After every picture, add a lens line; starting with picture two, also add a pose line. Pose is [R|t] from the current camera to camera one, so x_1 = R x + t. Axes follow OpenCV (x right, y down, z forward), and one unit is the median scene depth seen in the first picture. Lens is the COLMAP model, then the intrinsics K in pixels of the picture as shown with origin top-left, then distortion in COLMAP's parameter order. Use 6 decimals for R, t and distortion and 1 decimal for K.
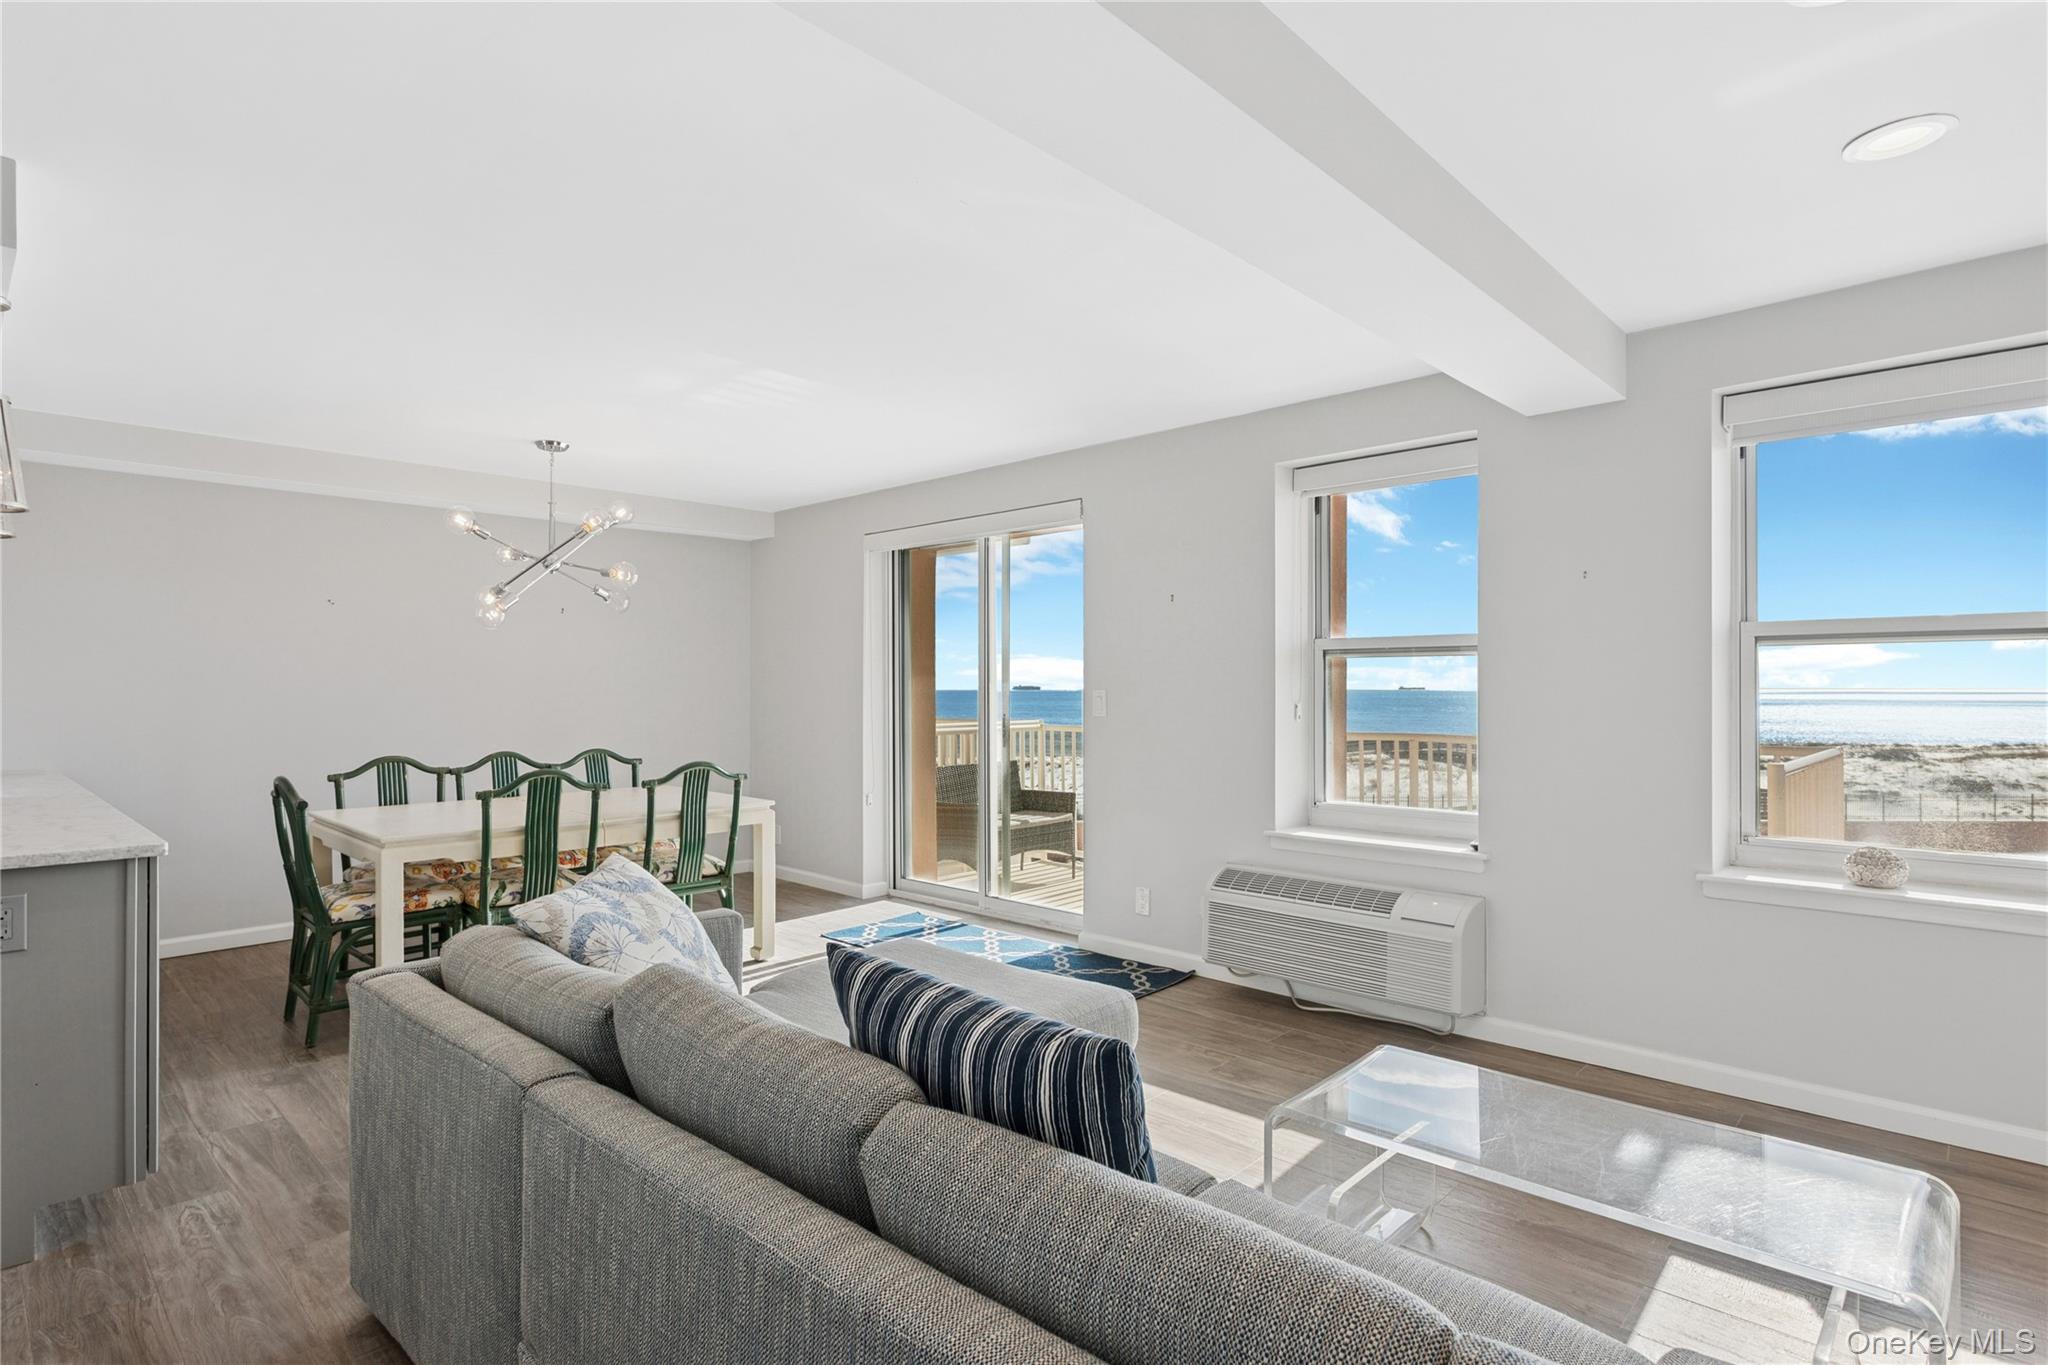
lens RADIAL K [[1040.6, 0, 1013.8], [0, 1040.6, 677.5], [0, 0, 1]] dist [-0.020933, 0.000367]
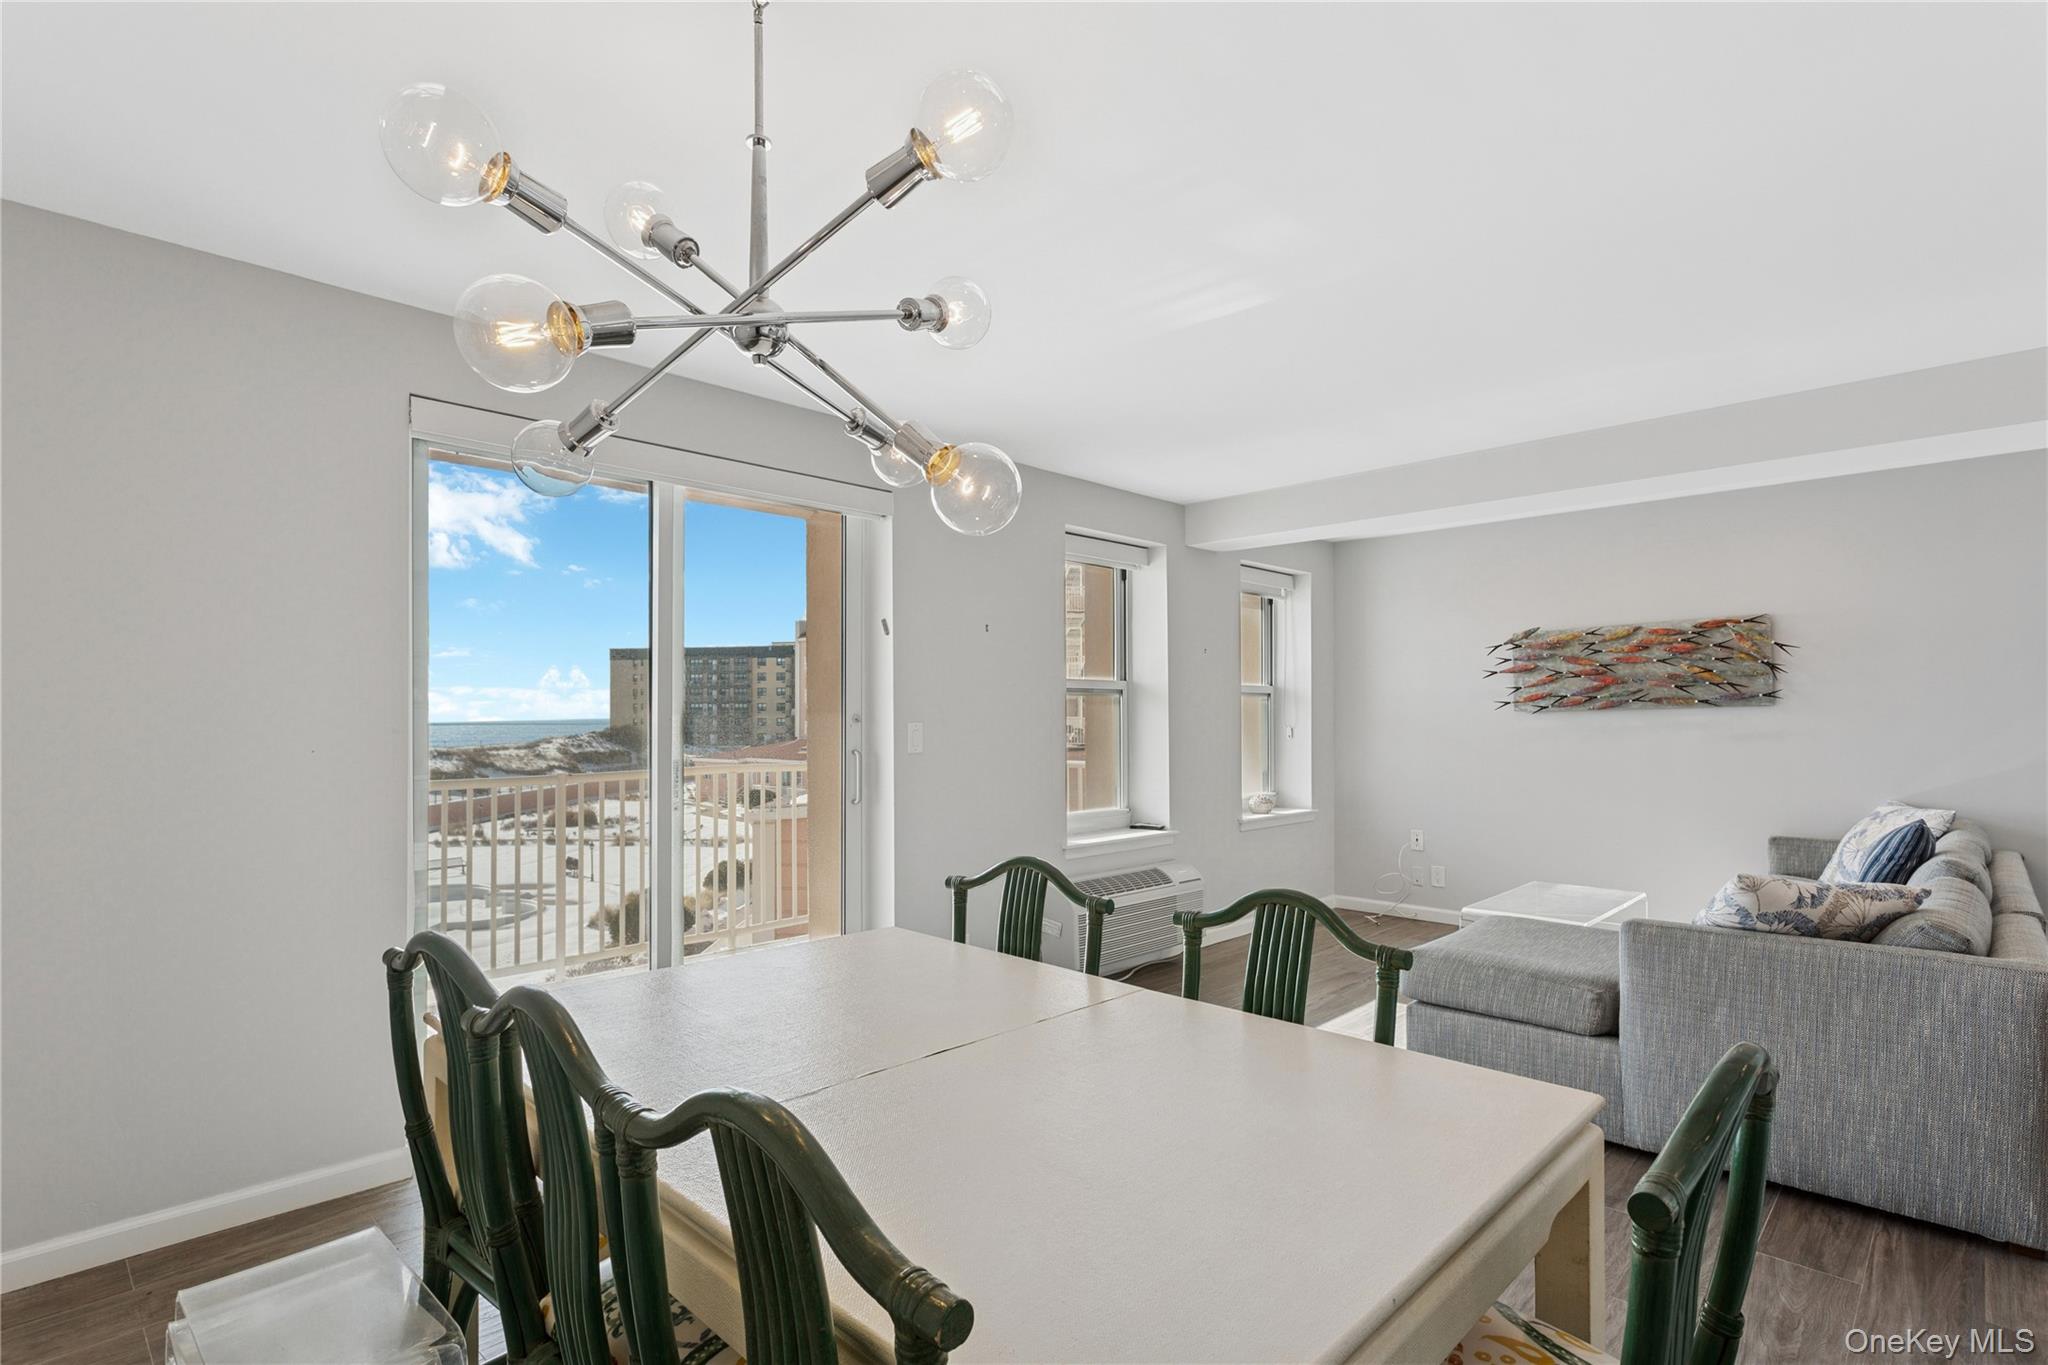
lens RADIAL K [[999.6, 0, 1025.8], [0, 999.6, 696.2], [0, 0, 1]] dist [-0.000604, 0.001415]
pose [[0.007812, 0.022563, 0.999715, -0.799498], [-0.008812, 0.999708, -0.022494, 0.008821], [-0.999931, -0.008634, 0.008009, 0.968343]]
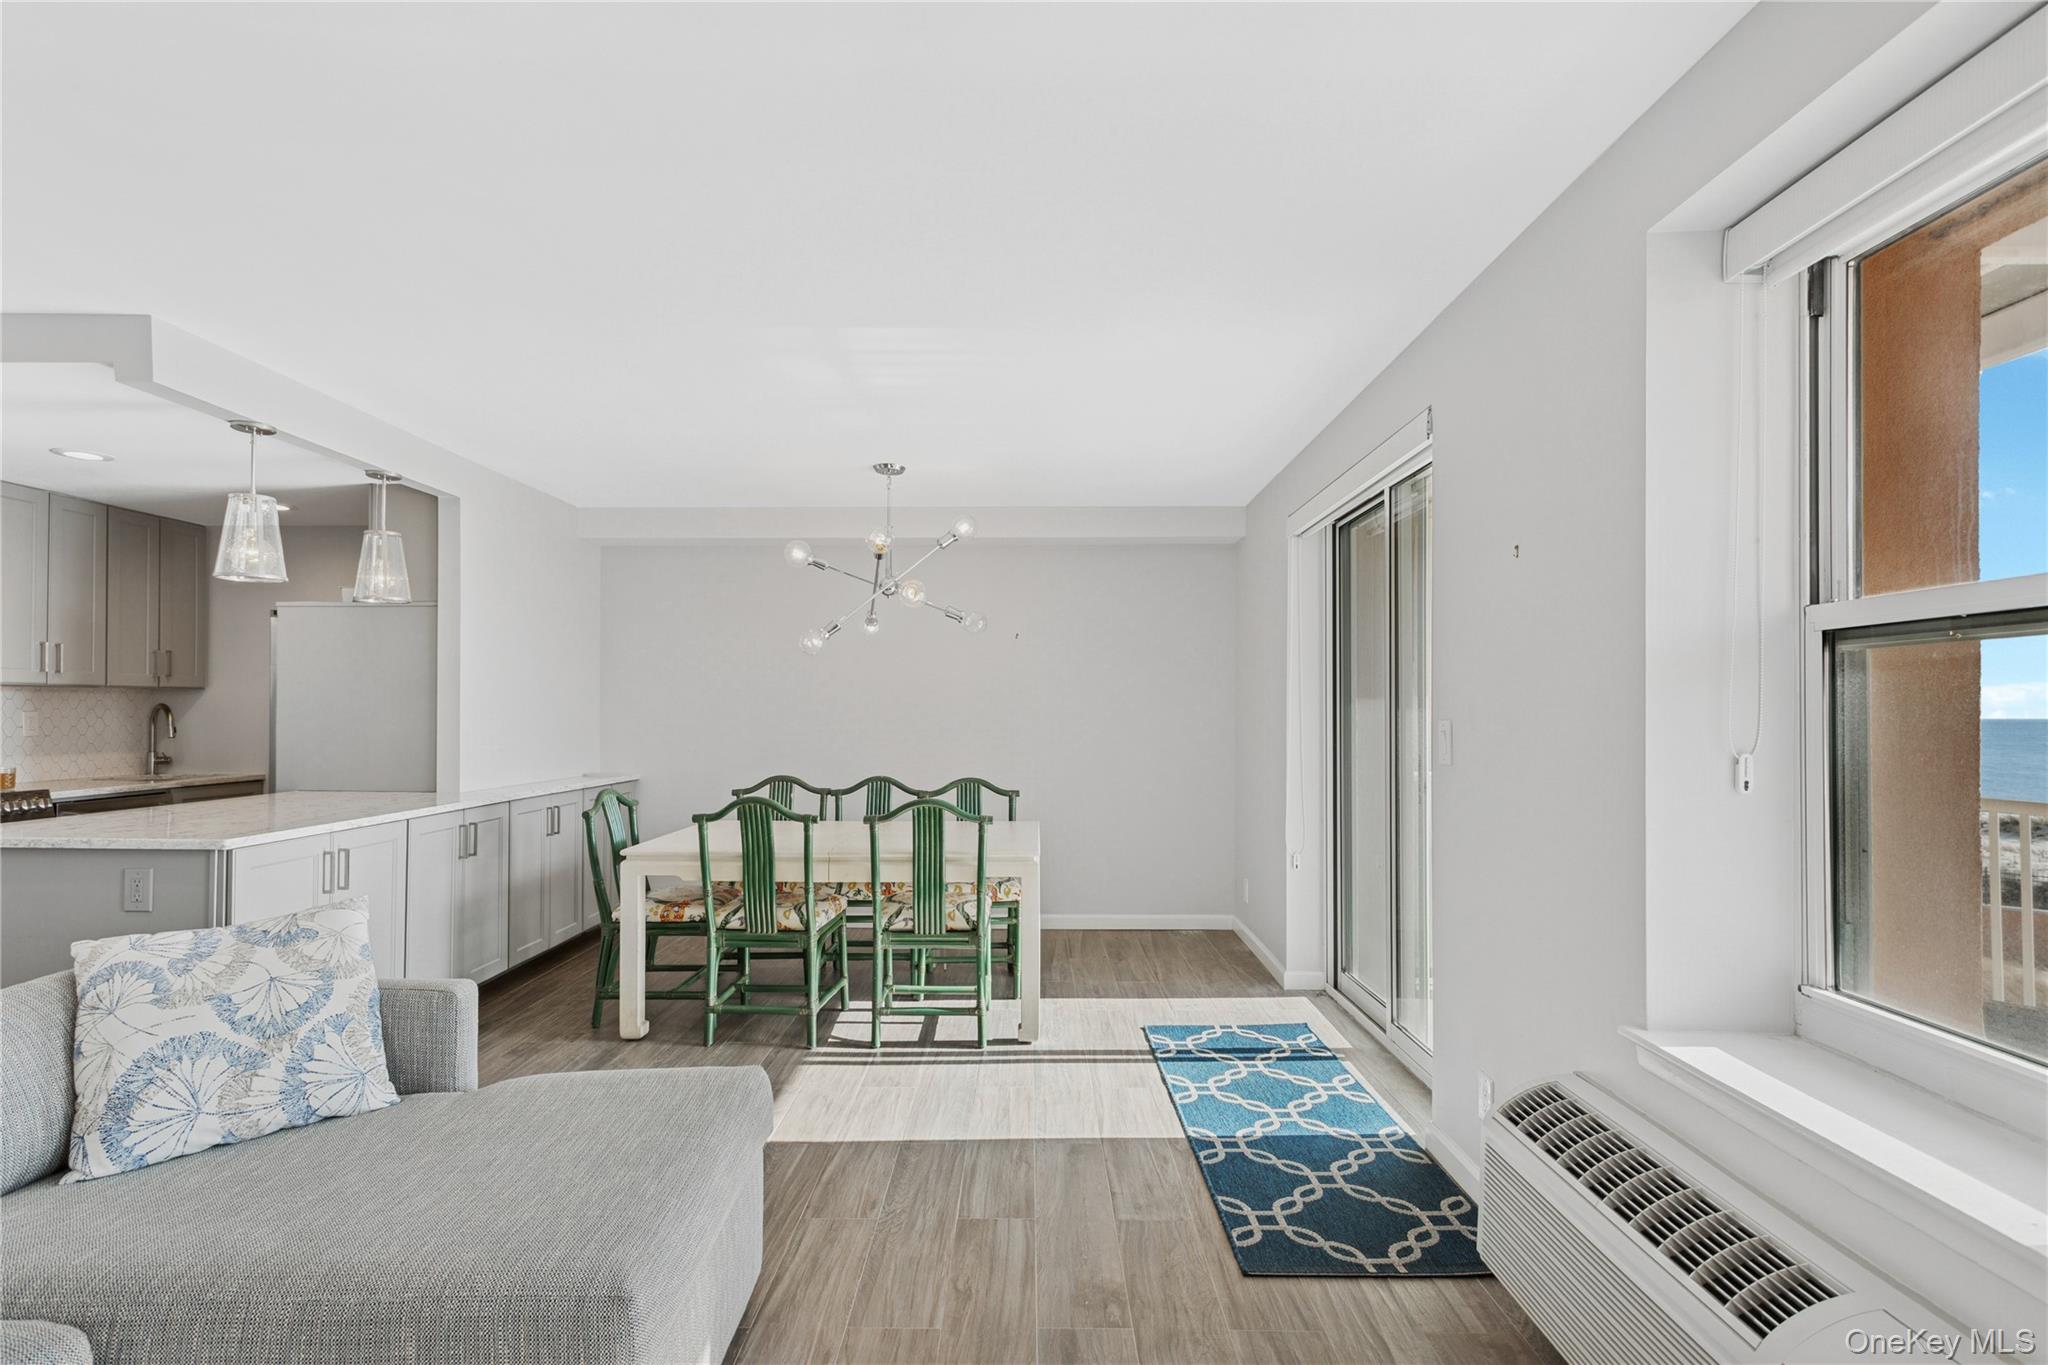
lens RADIAL K [[1015.3, 0, 1003.5], [0, 1015.3, 703.3], [0, 0, 1]] dist [0.002259, 0.000868]
pose [[0.670718, -0.005980, -0.741688, 0.367344], [0.005301, 0.999981, -0.003268, 0.003682], [0.741693, -0.001740, 0.670737, 0.459345]]
